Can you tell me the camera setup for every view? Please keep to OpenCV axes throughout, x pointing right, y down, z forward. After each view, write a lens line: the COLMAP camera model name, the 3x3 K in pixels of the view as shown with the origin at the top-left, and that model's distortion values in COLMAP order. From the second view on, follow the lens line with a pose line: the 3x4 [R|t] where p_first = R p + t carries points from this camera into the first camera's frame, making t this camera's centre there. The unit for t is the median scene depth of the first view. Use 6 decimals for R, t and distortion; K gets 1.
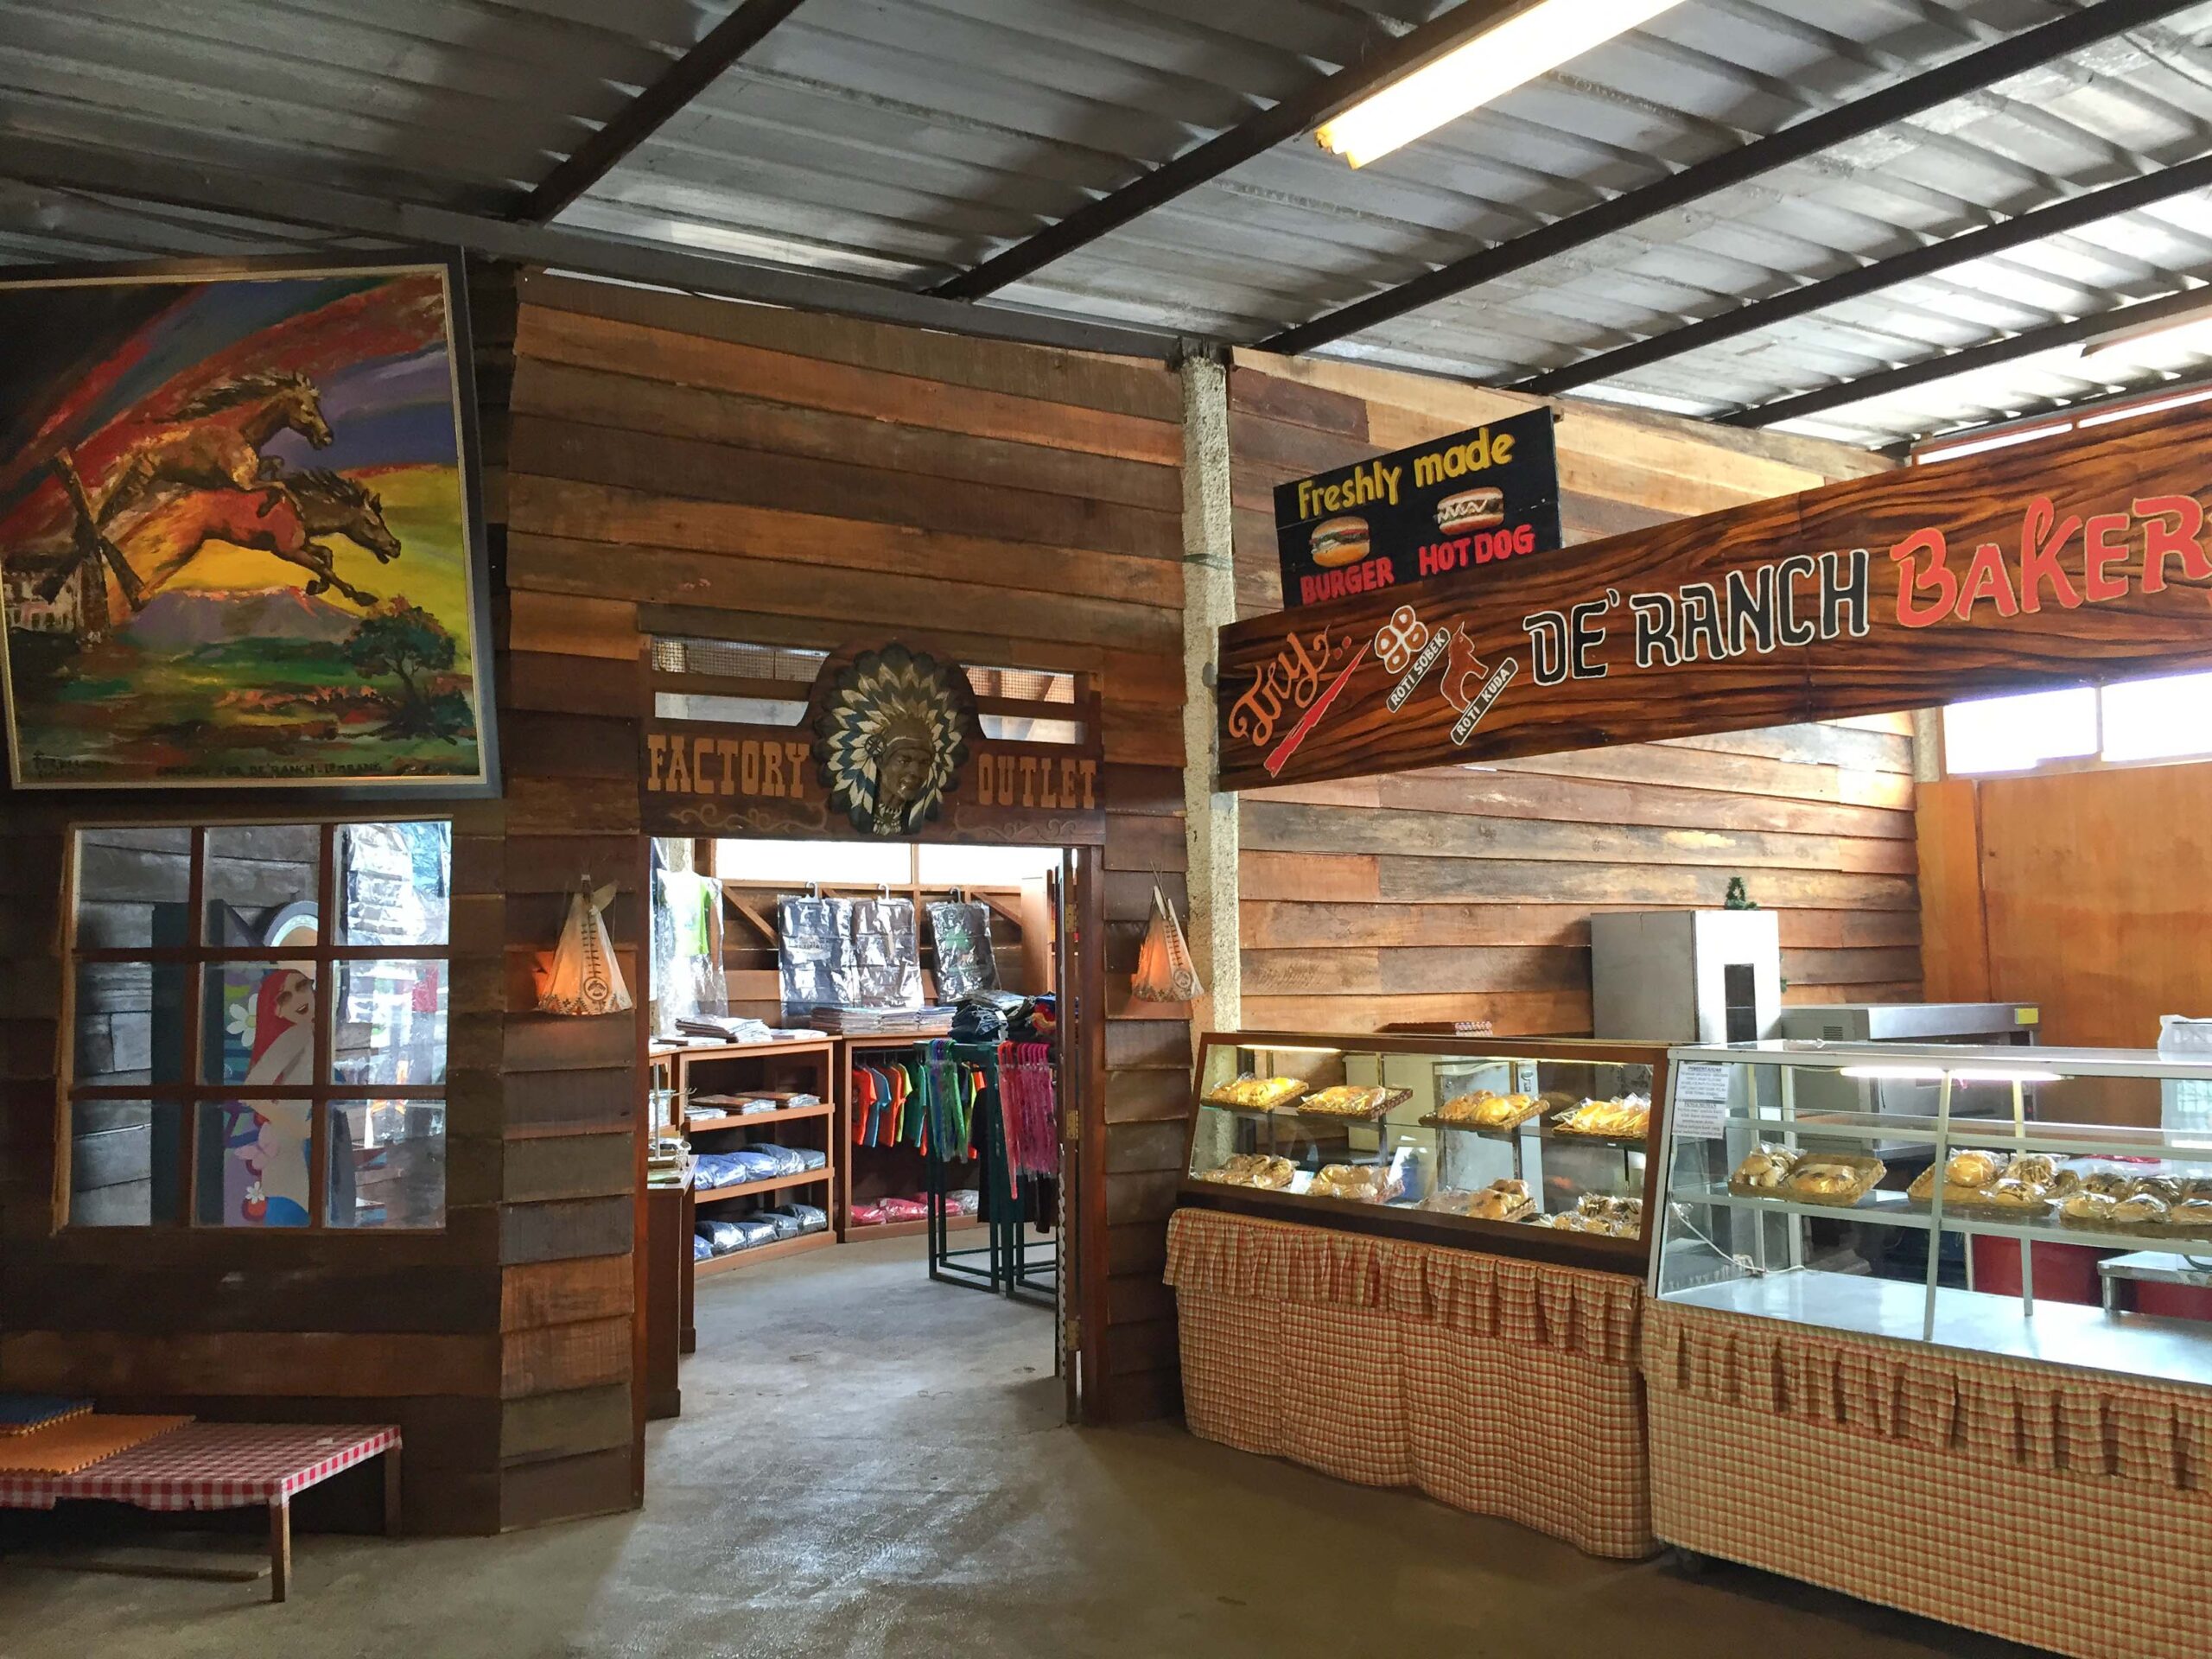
lens RADIAL K [[1926.3, 0, 1105.8], [0, 1926.3, 827.4], [0, 0, 1]] dist [0.098025, -0.140441]
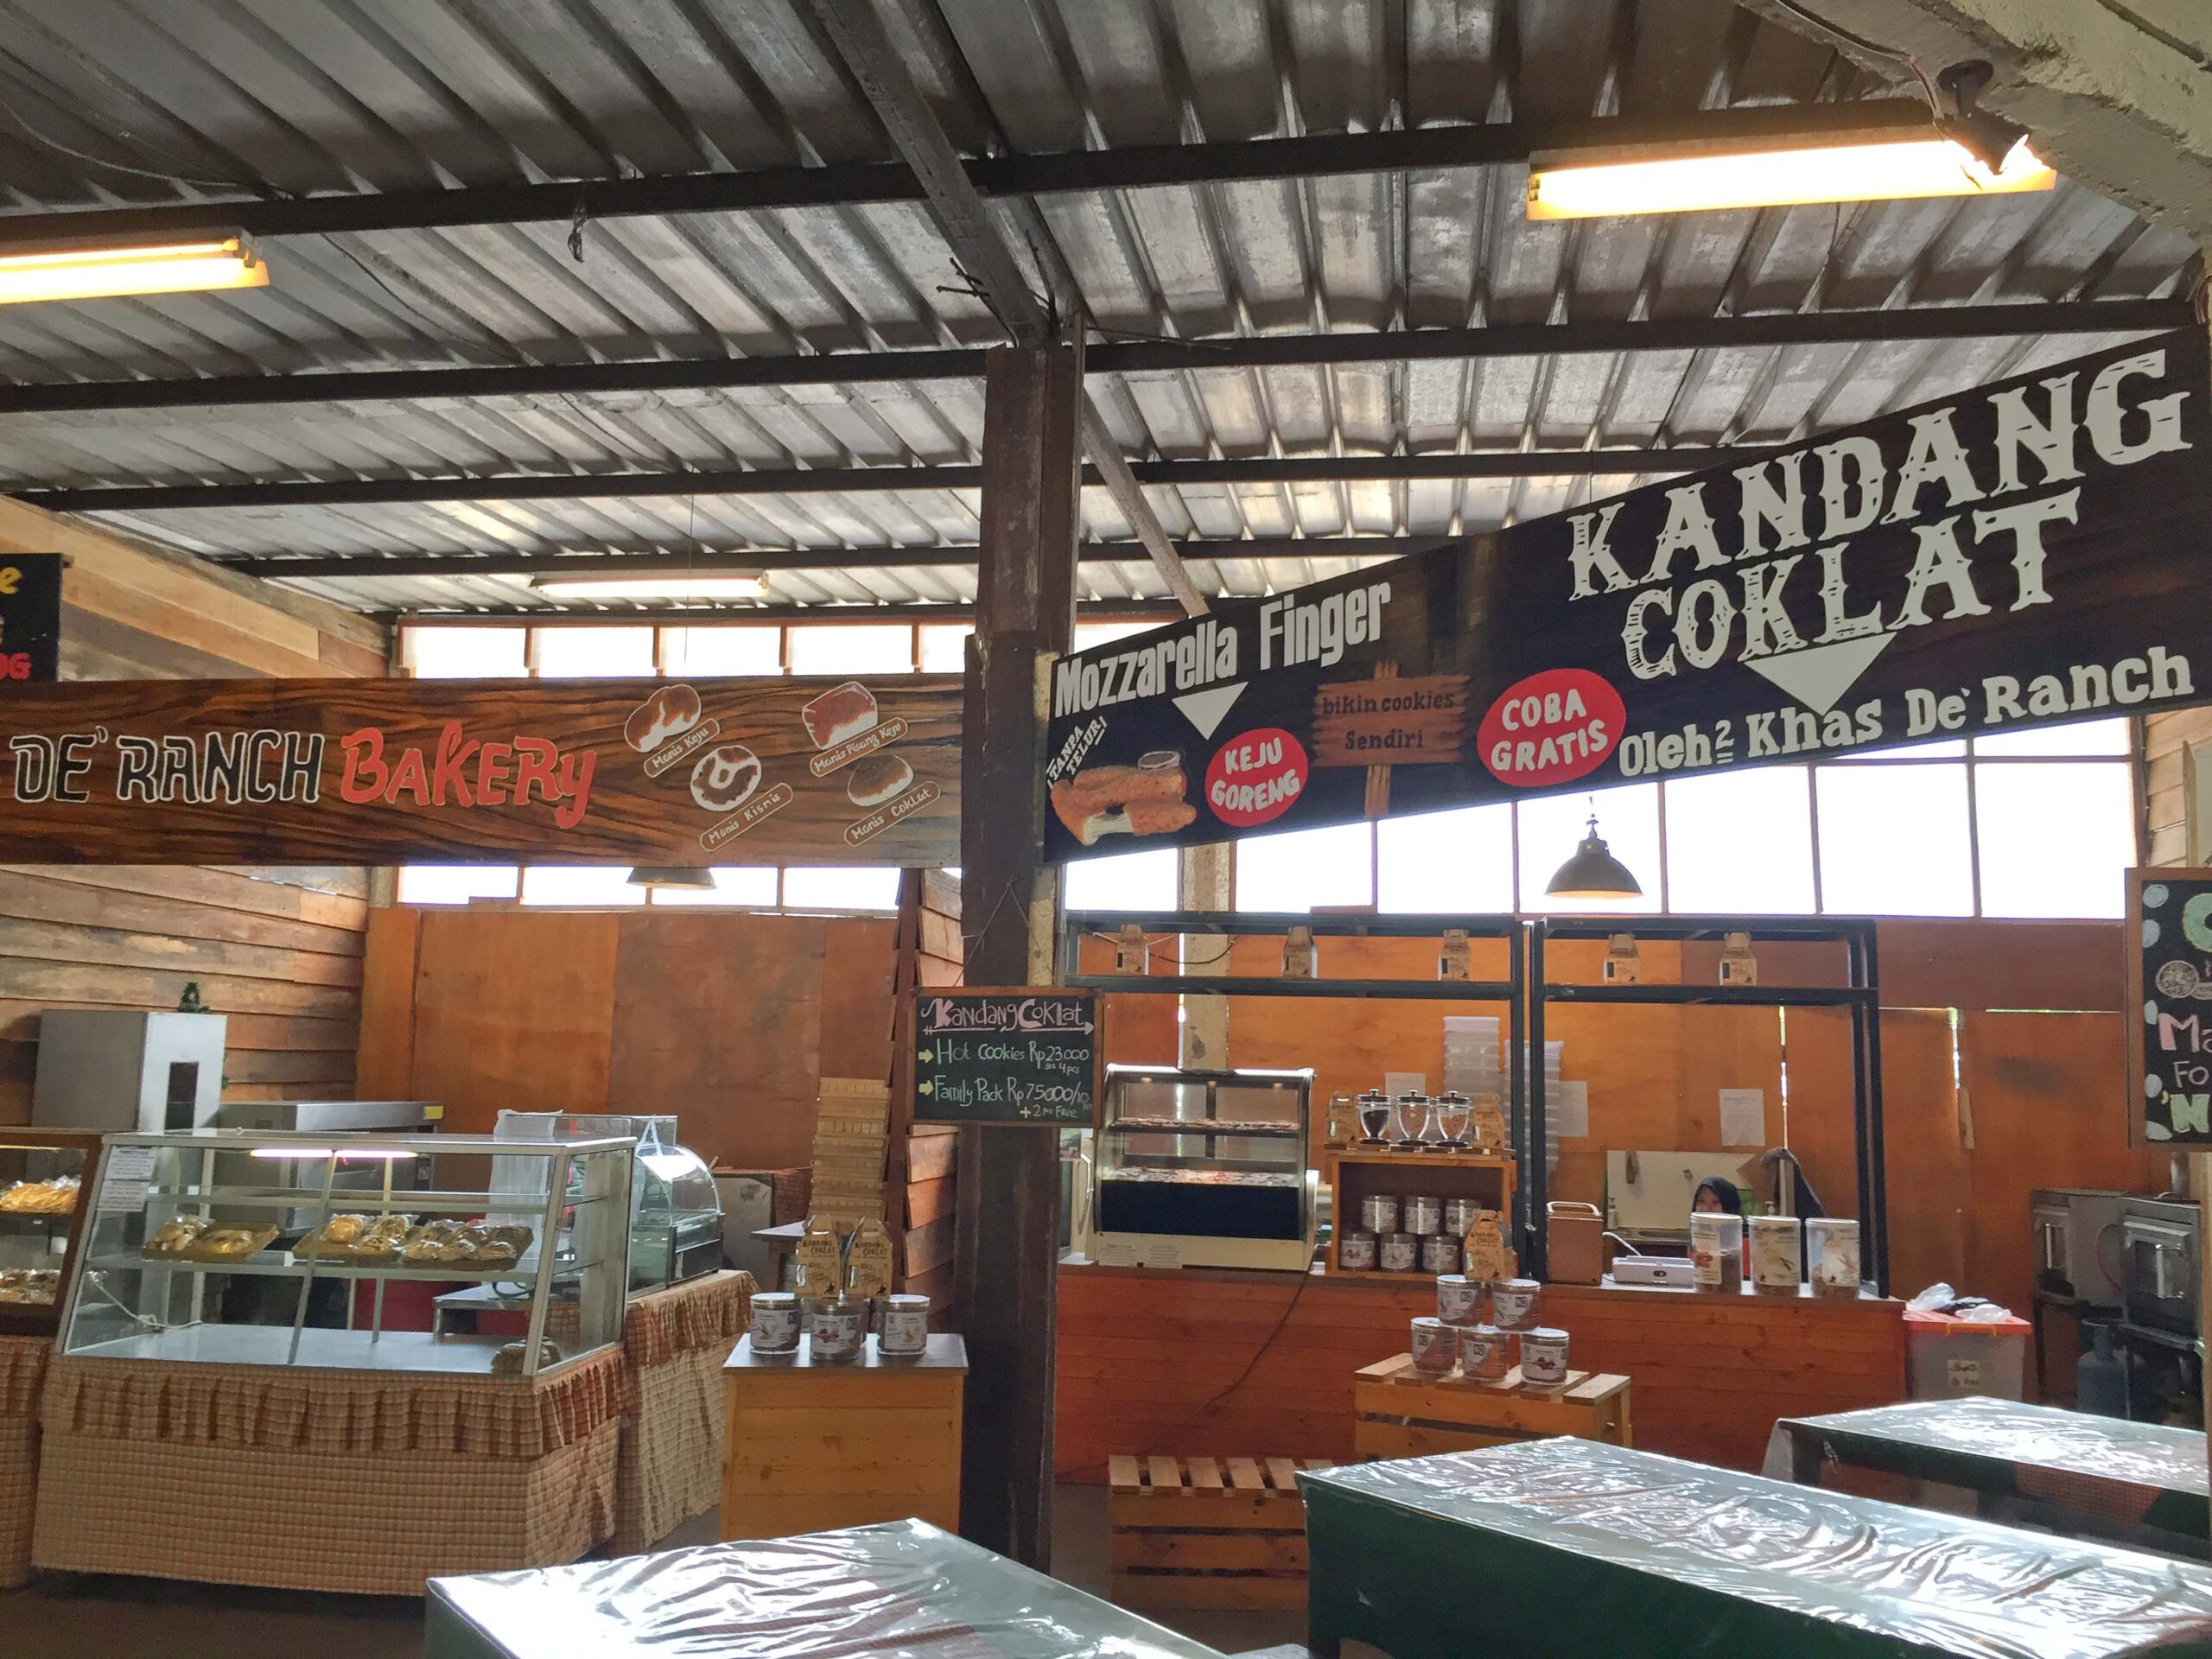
lens RADIAL K [[1926.3, 0, 1105.8], [0, 1926.3, 827.4], [0, 0, 1]] dist [0.098025, -0.140441]
pose [[0.734784, 0.116838, 0.668162, -0.068120], [-0.082418, 0.993133, -0.083028, -0.018795], [-0.673275, 0.005939, 0.739368, -0.251172]]
